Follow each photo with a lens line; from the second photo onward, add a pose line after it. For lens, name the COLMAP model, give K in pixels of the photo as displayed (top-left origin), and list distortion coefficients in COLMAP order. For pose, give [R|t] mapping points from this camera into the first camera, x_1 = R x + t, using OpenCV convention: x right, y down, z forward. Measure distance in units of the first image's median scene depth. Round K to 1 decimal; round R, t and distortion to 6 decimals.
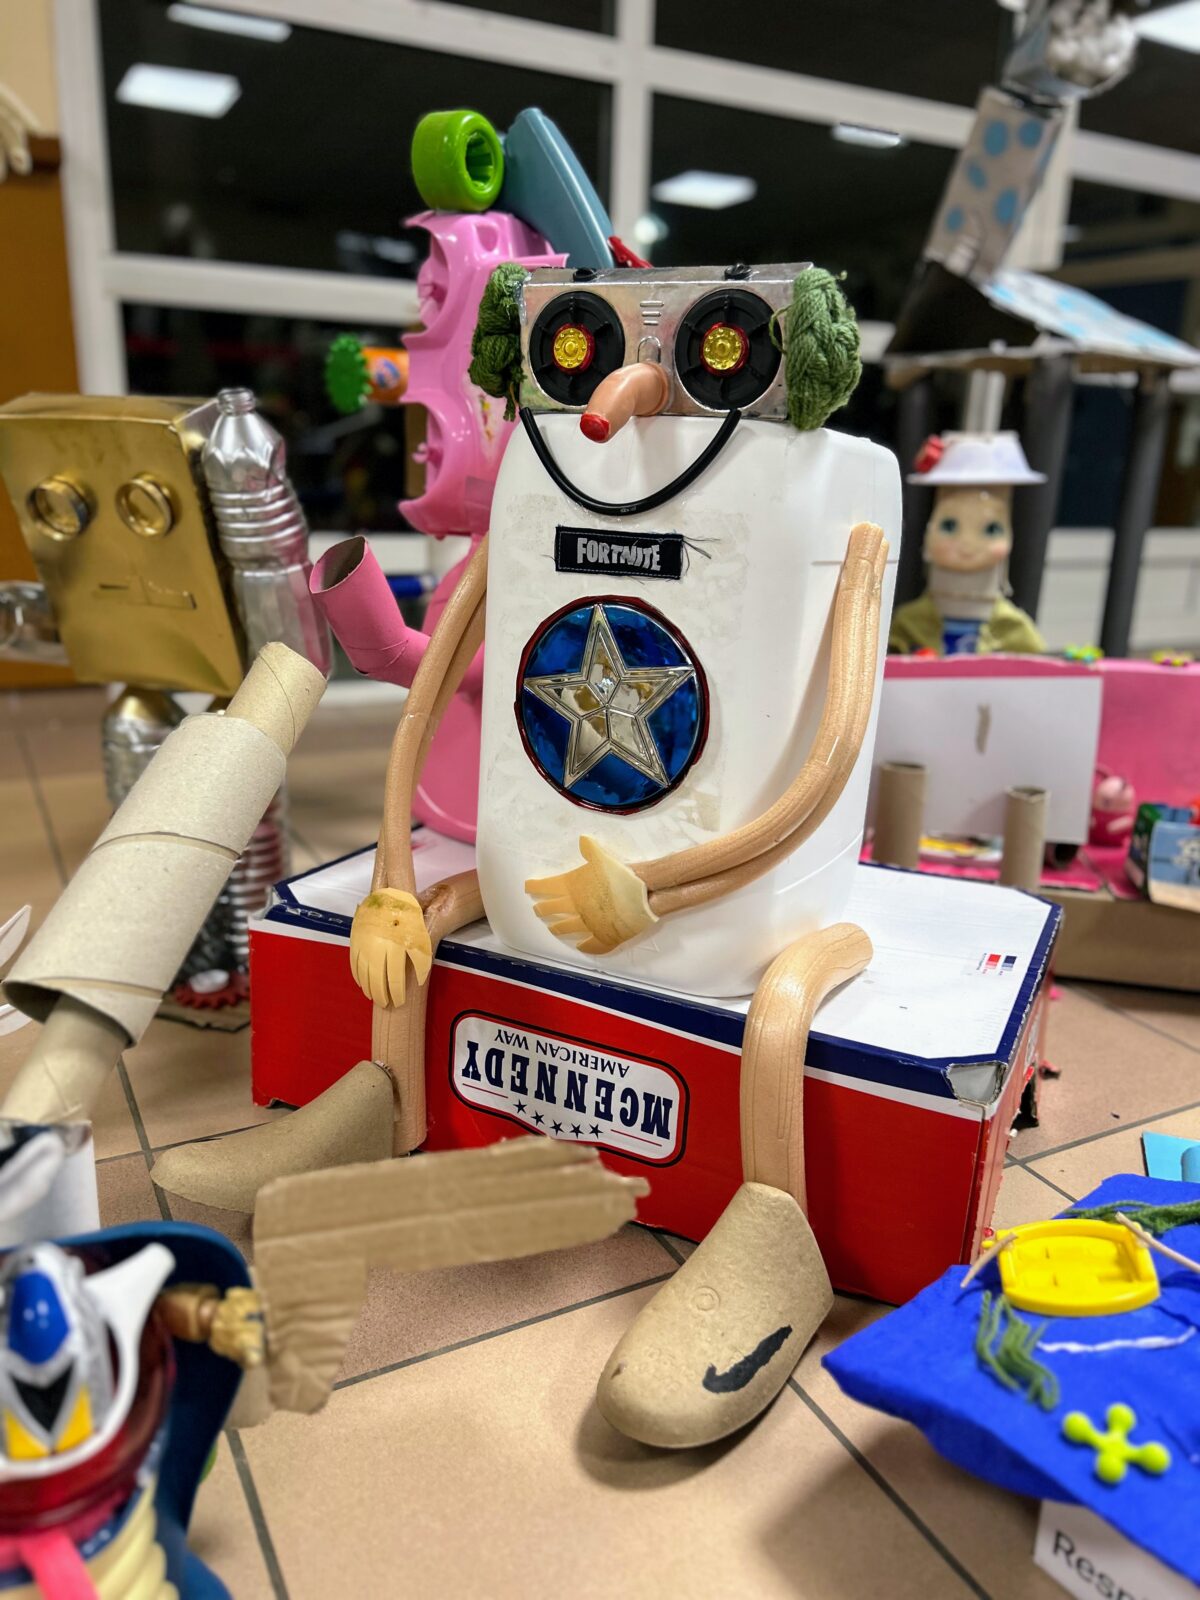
lens RADIAL K [[1210.5, 0, 566.9], [0, 1210.5, 855.6], [0, 0, 1]] dist [0.048580, -0.048835]
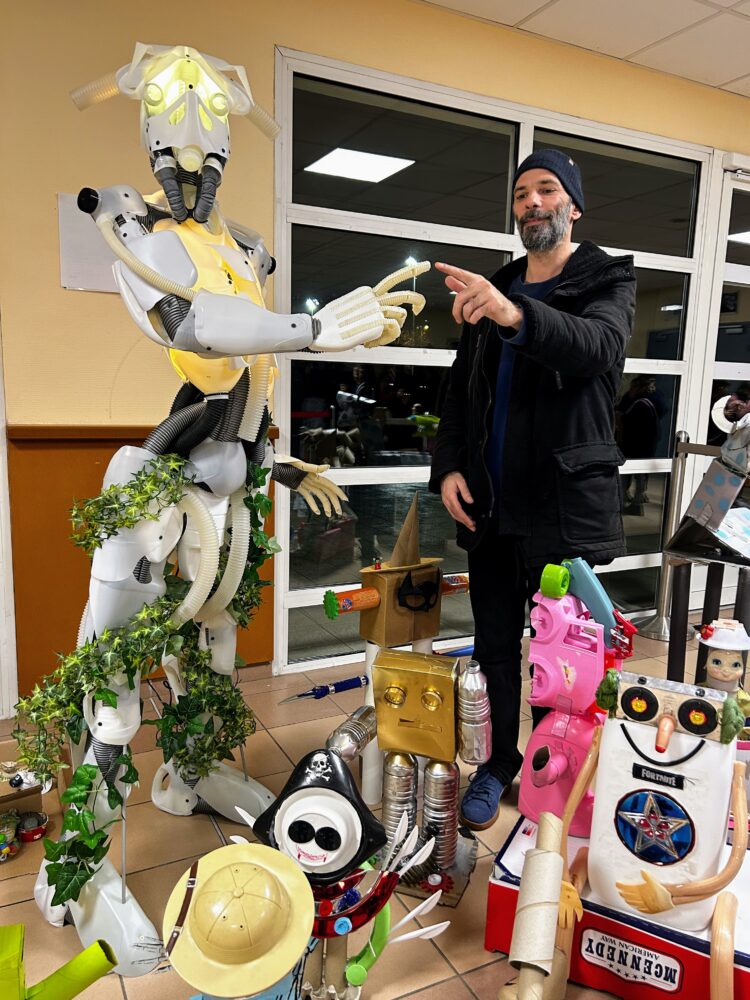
lens RADIAL K [[756.5, 0, 360.4], [0, 756.5, 532.7], [0, 0, 1]] dist [0.048580, -0.048835]
pose [[0.999979, 0.005805, -0.003035, -0.626547], [-0.006131, 0.992546, -0.121714, -0.562321], [0.002306, 0.121730, 0.992561, -0.835152]]
